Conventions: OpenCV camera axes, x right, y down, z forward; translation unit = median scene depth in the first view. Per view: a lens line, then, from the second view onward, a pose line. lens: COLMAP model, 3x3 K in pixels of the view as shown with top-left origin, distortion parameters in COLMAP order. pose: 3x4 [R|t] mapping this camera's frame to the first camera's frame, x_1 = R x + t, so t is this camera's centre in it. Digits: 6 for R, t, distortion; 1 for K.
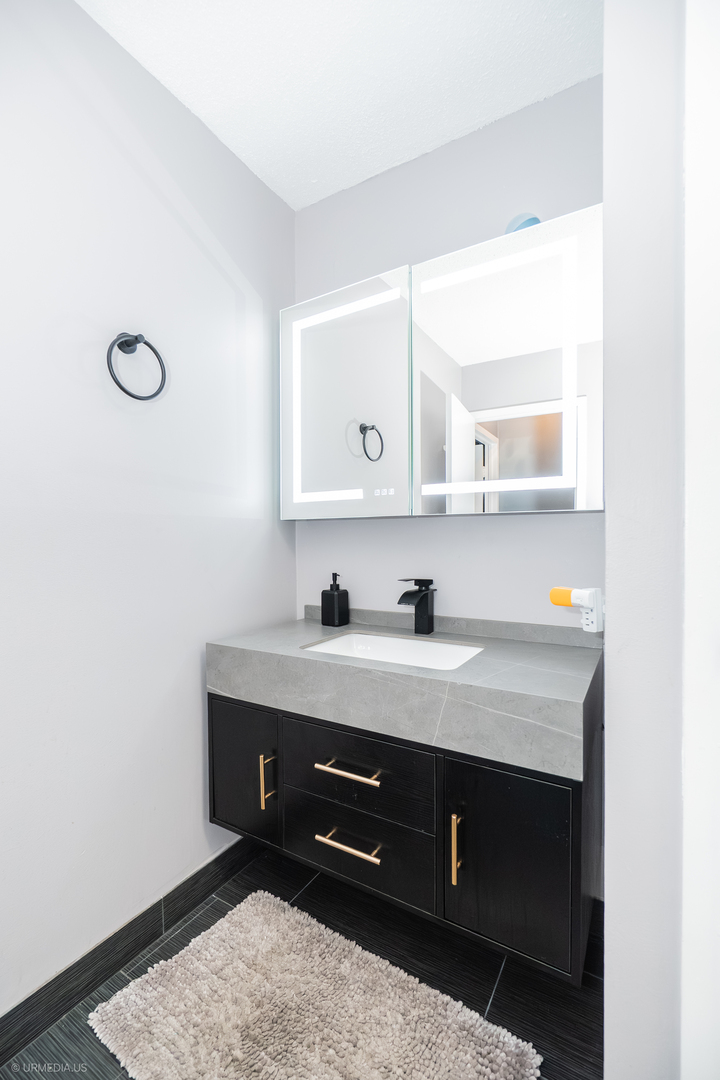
lens RADIAL K [[475.0, 0, 356.0], [0, 475.0, 543.6], [0, 0, 1]] dist [-0.003380, -0.000080]
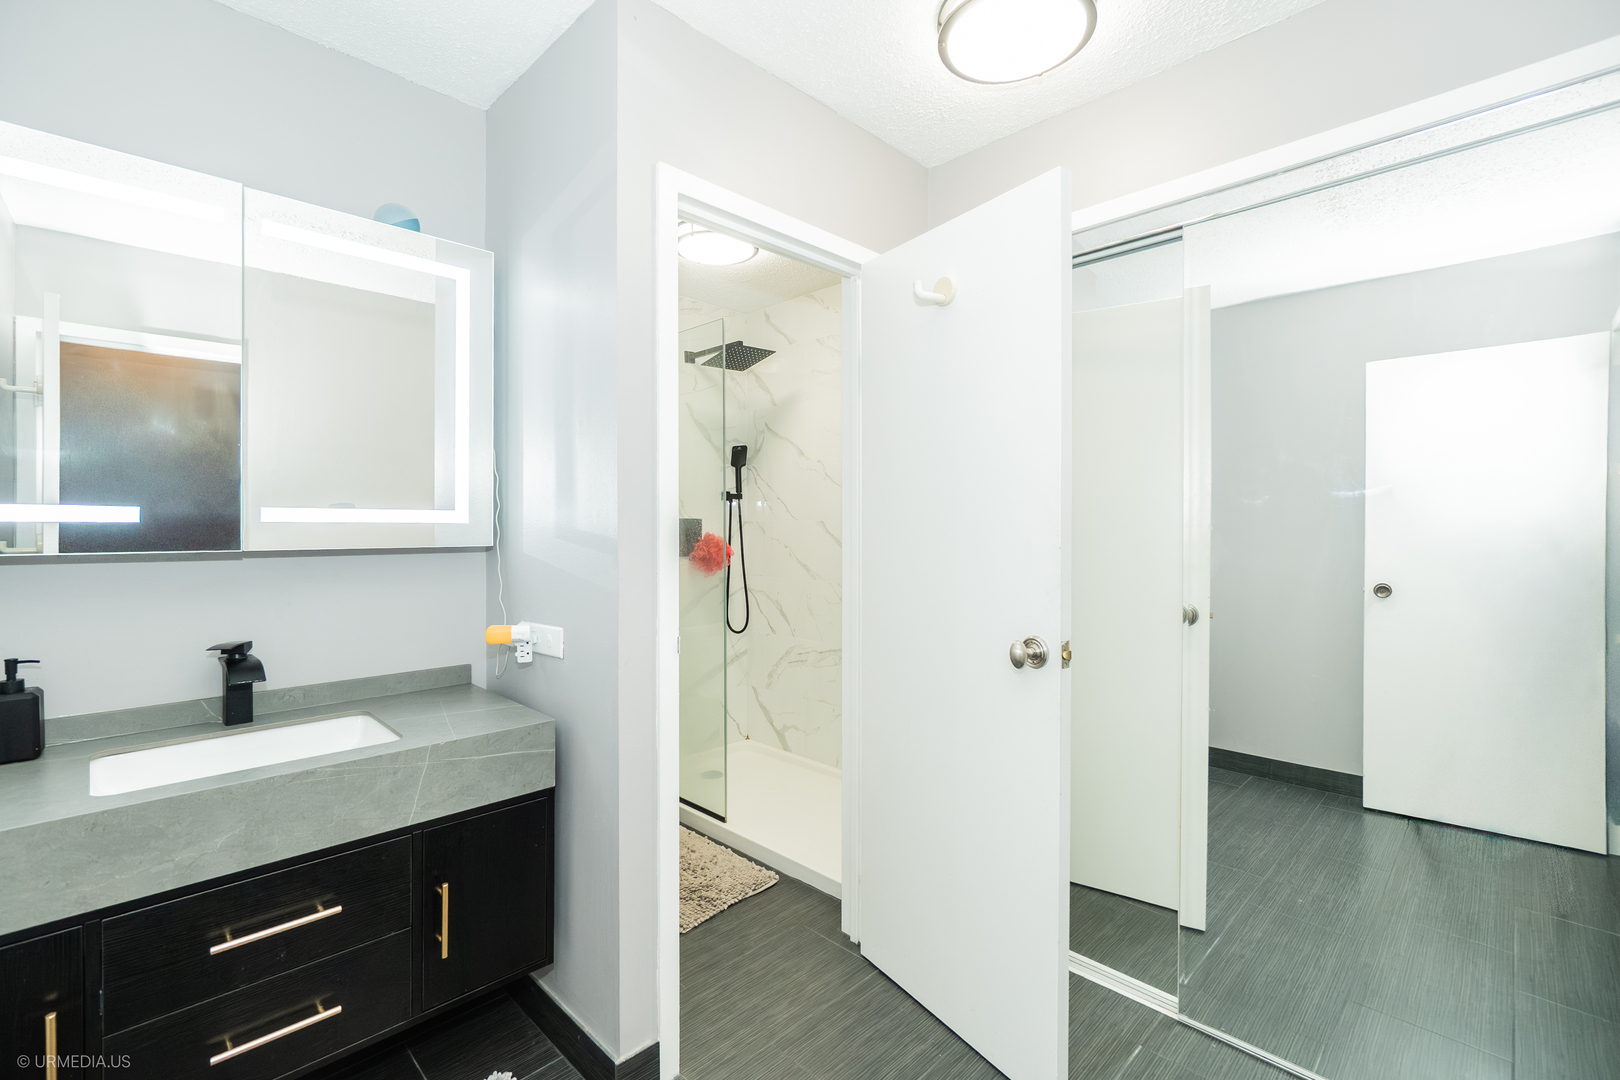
lens RADIAL K [[712.6, 0, 804.7], [0, 712.6, 510.4], [0, 0, 1]] dist [-0.003380, -0.000080]
pose [[0.235446, 0.020478, 0.971672, -0.895843], [0.004332, 0.999746, -0.022119, -0.119766], [-0.971878, 0.009418, 0.235298, -0.032966]]
